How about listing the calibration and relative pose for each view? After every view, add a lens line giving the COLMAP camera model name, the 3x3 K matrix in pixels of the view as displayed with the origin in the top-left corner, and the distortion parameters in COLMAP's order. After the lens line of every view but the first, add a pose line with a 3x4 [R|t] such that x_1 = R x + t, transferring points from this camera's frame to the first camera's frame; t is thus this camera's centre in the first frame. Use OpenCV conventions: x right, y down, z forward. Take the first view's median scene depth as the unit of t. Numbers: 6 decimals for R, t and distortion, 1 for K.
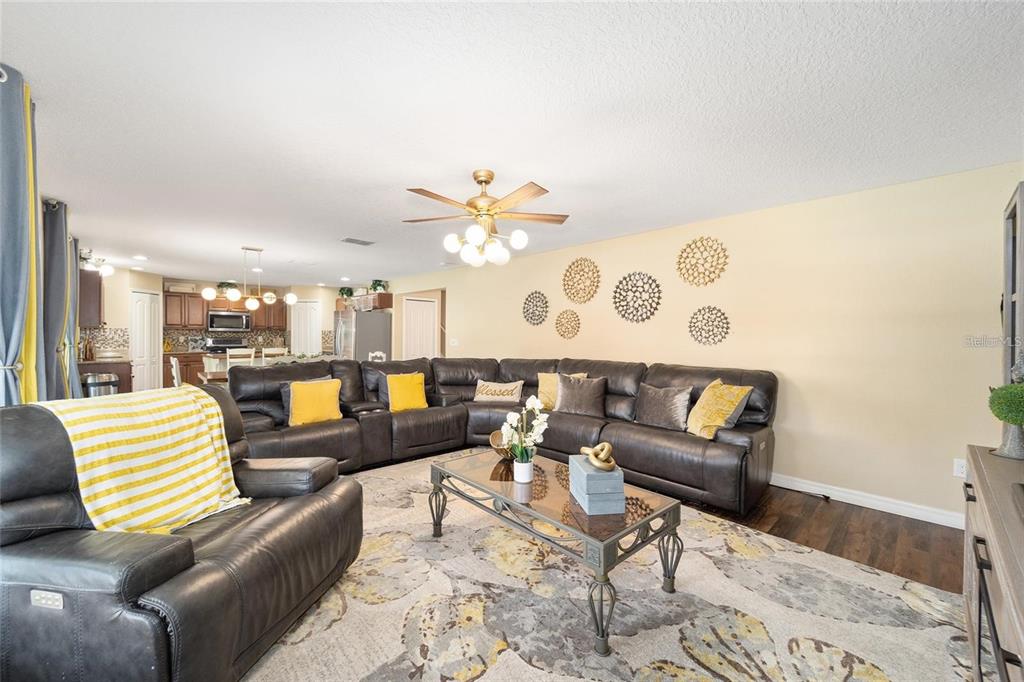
lens RADIAL K [[411.8, 0, 514.1], [0, 411.8, 338.7], [0, 0, 1]] dist [0.014416, -0.004731]
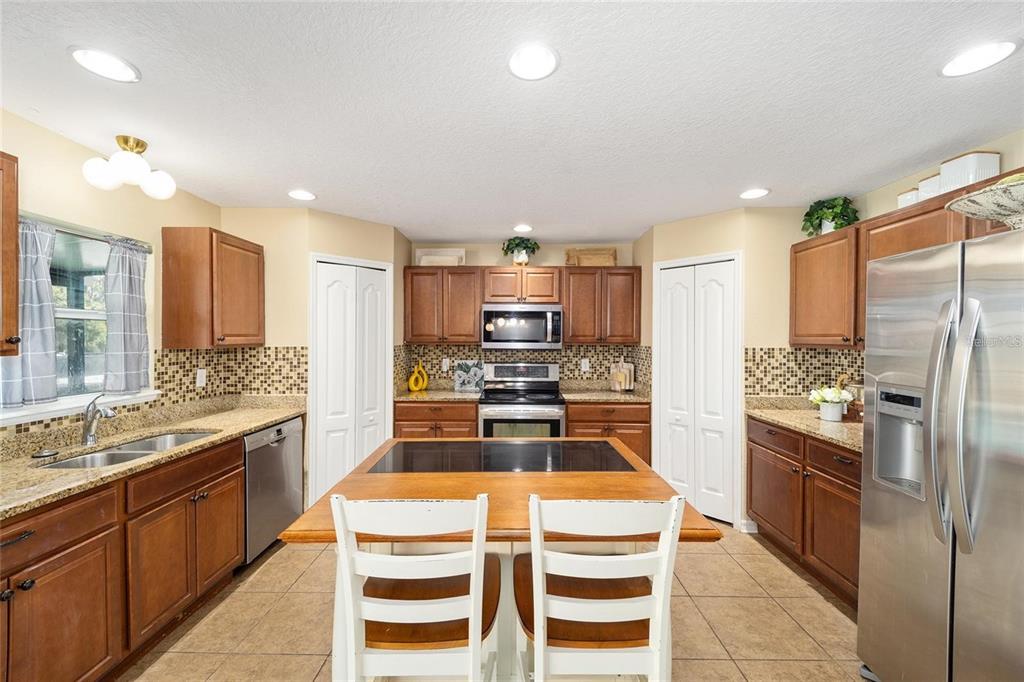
lens RADIAL K [[411.8, 0, 500.6], [0, 411.8, 338.8], [0, 0, 1]] dist [0.014416, -0.004731]
pose [[0.701365, -0.003950, -0.712792, -0.421062], [-0.003709, 0.999951, -0.009191, -0.026056], [0.712793, 0.009090, 0.701316, 0.726148]]
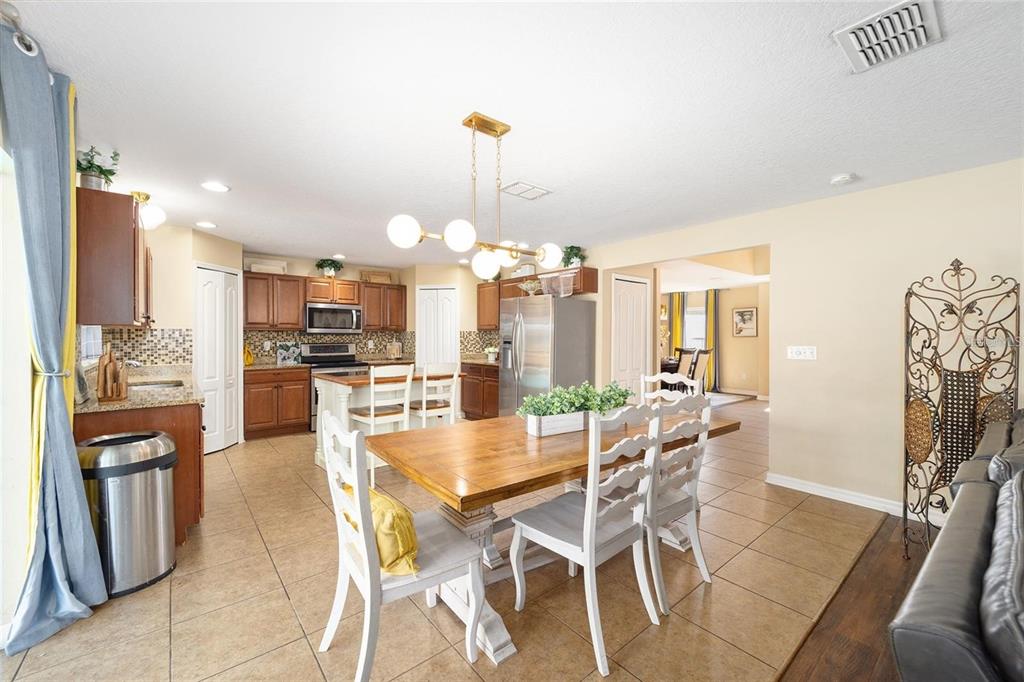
lens RADIAL K [[411.8, 0, 518.2], [0, 411.8, 339.2], [0, 0, 1]] dist [0.014416, -0.004731]
pose [[0.997124, -0.006394, -0.075514, -0.365442], [0.006366, 0.999980, -0.000602, -0.006538], [0.075516, 0.000119, 0.997145, 0.387172]]
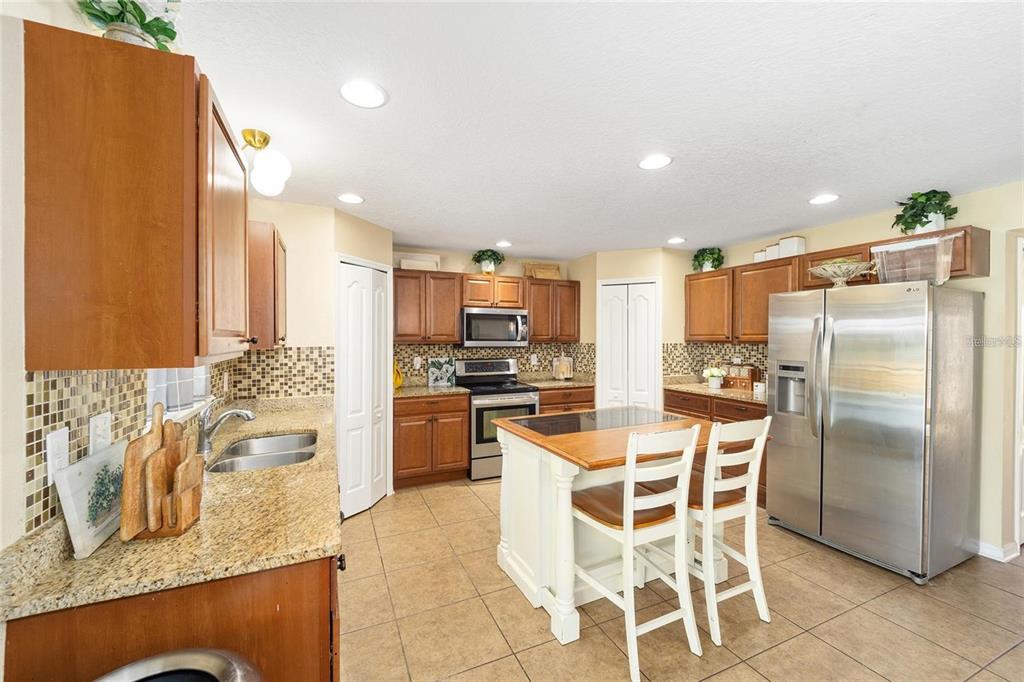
lens RADIAL K [[411.8, 0, 515.1], [0, 411.8, 338.9], [0, 0, 1]] dist [0.014416, -0.004731]
pose [[0.940374, -0.007035, -0.340070, -0.526477], [0.004634, 0.999958, -0.007874, -0.024862], [0.340111, 0.005828, 0.940367, 0.574085]]
